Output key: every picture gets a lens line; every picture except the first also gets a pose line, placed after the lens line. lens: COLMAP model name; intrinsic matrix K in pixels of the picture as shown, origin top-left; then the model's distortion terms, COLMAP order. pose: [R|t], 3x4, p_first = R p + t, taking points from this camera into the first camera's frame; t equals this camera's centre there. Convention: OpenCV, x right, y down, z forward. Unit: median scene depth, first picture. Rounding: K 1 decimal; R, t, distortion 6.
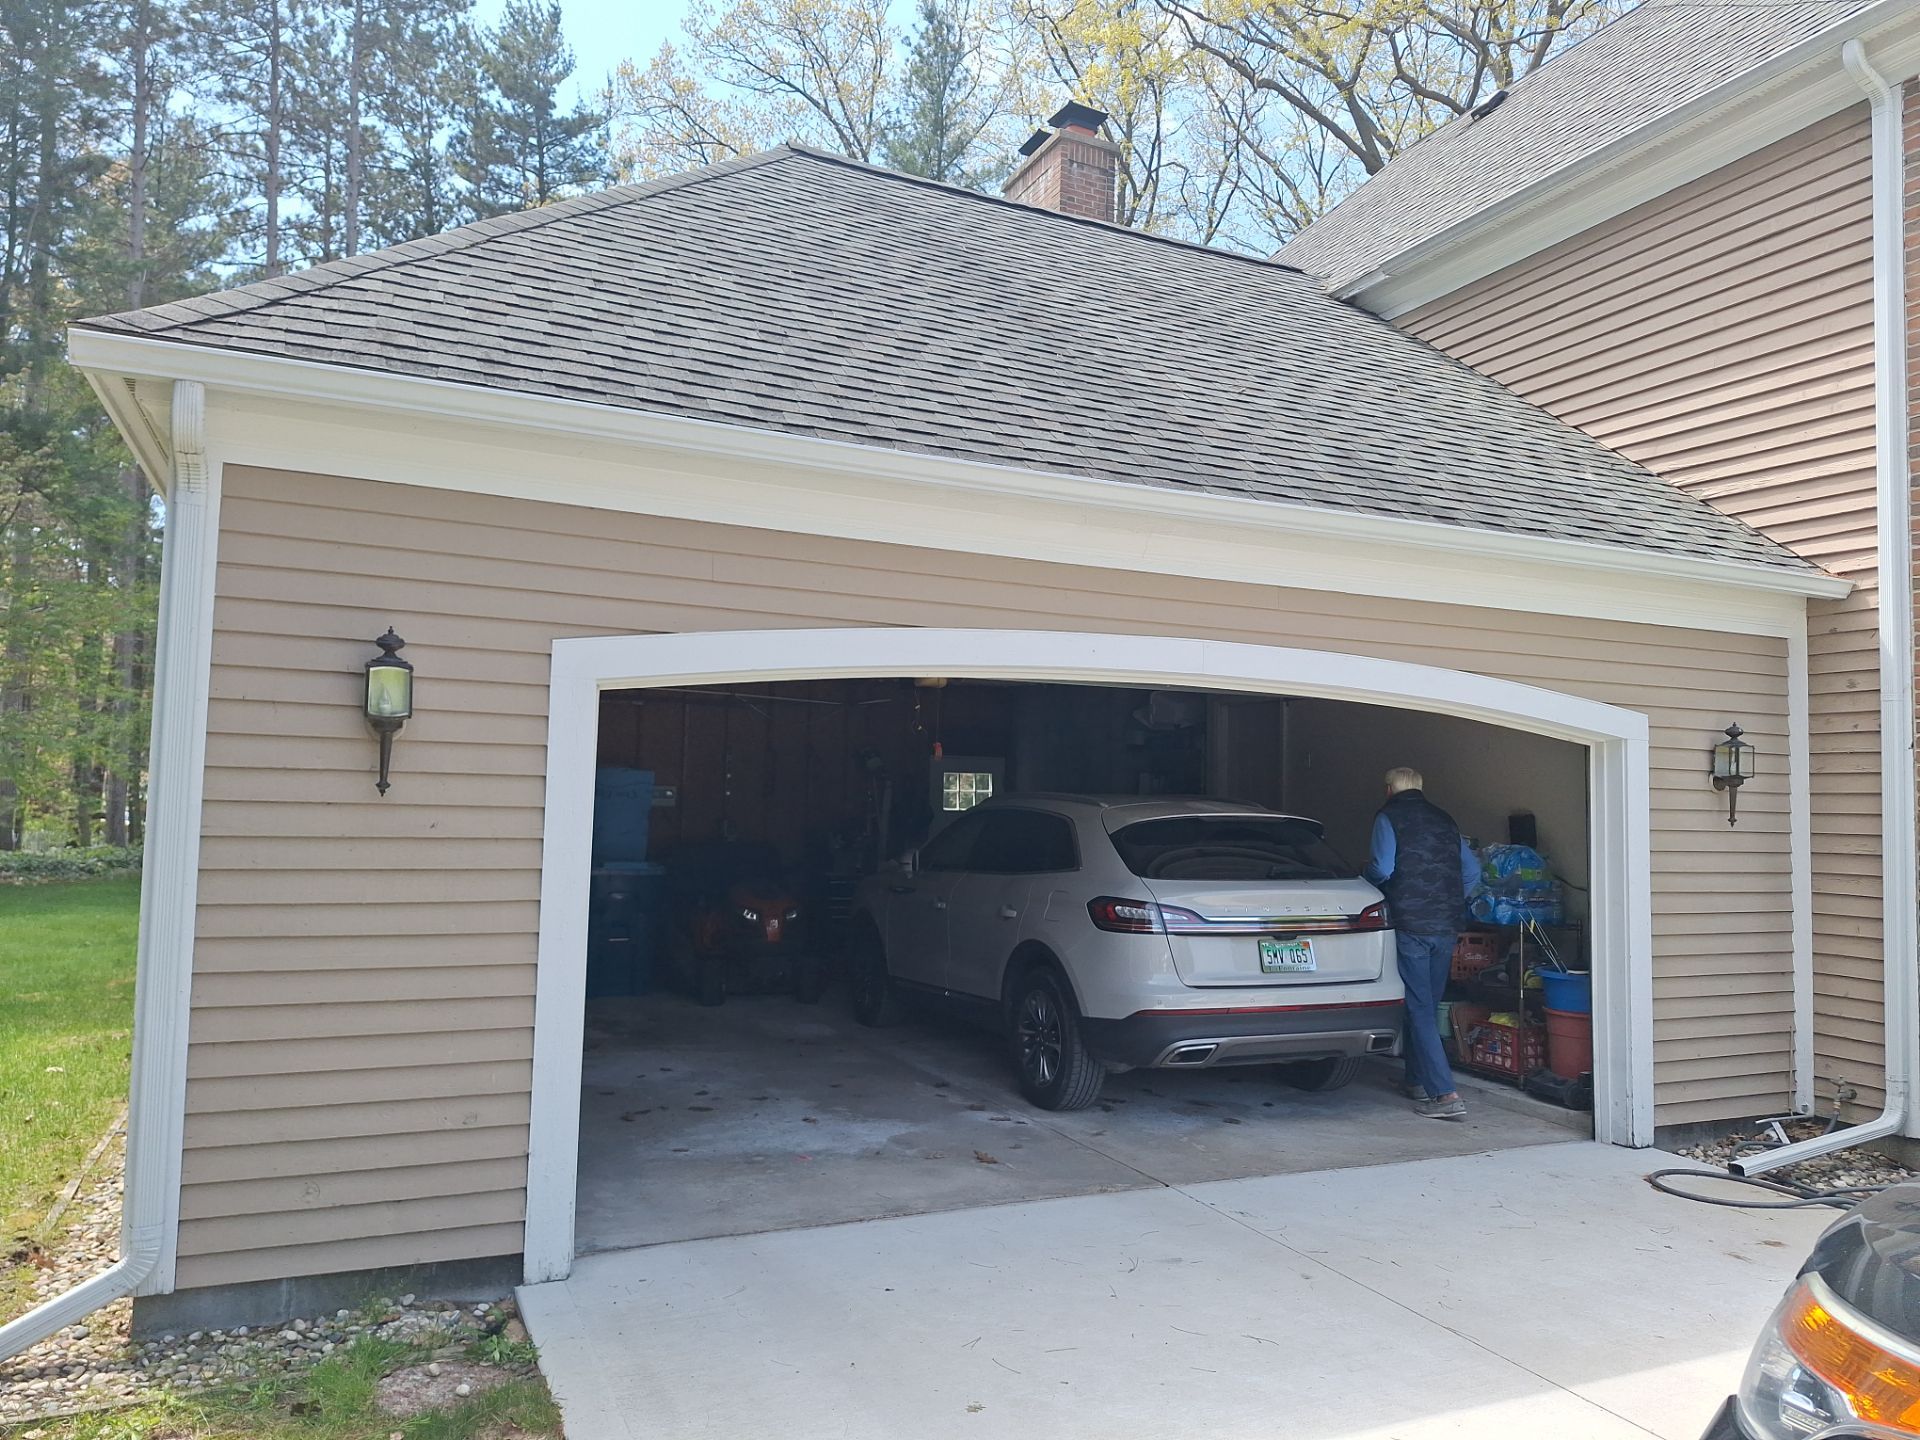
lens RADIAL K [[1343.9, 0, 973.2], [0, 1343.9, 725.5], [0, 0, 1]] dist [0.077698, -0.069473]
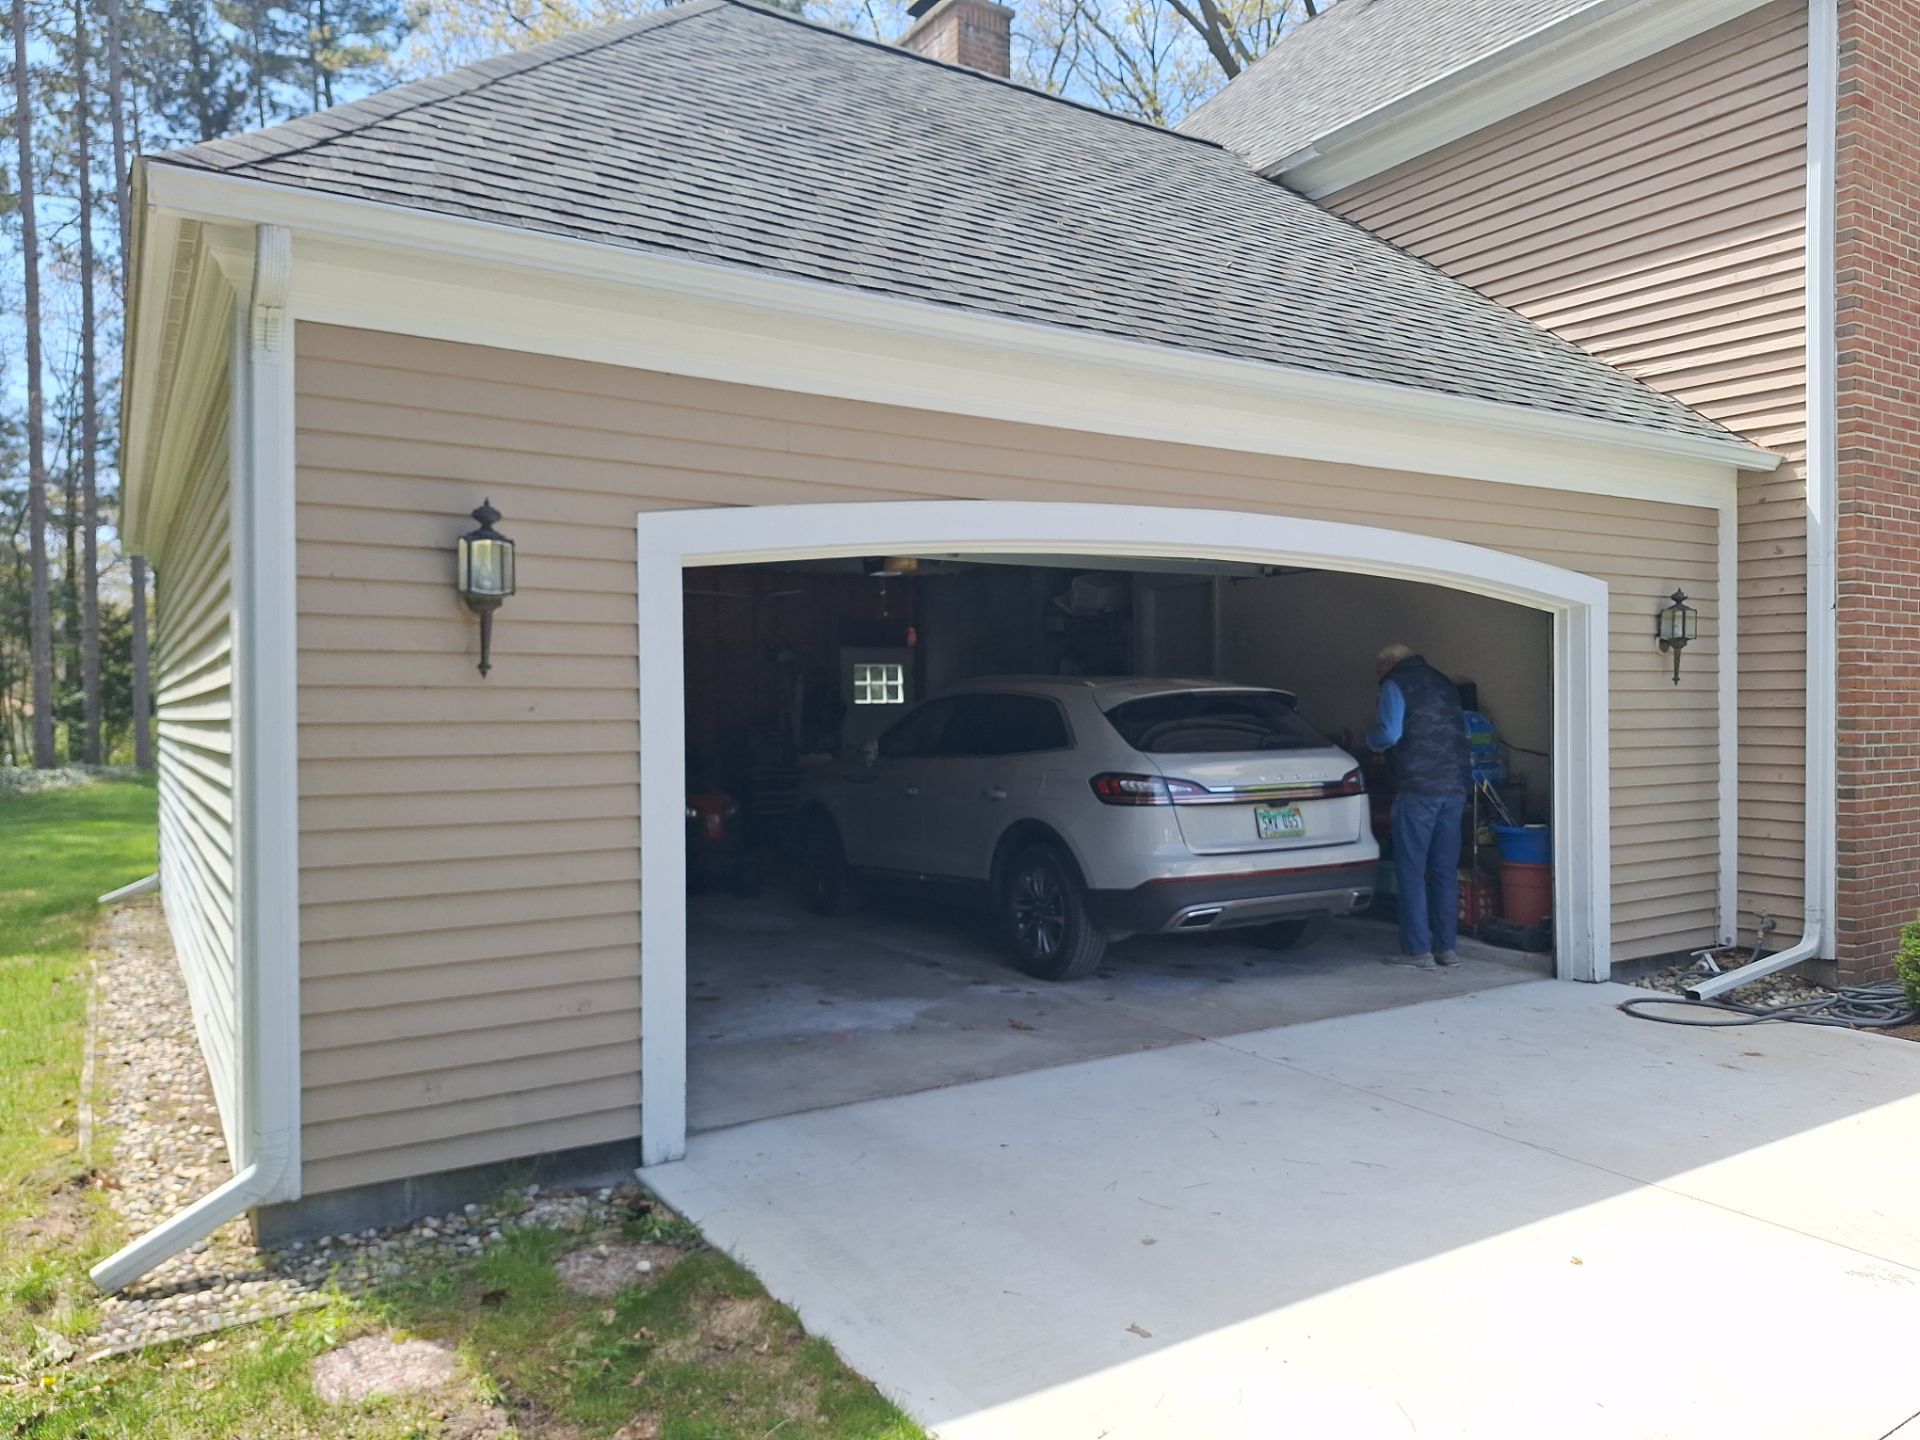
lens RADIAL K [[1343.9, 0, 999.1], [0, 1343.9, 725.0], [0, 0, 1]] dist [0.077698, -0.069473]
pose [[0.990821, -0.030550, 0.131682, -0.121291], [0.020262, 0.996687, 0.078773, 0.009771], [-0.133652, -0.075381, 0.988157, 0.006585]]
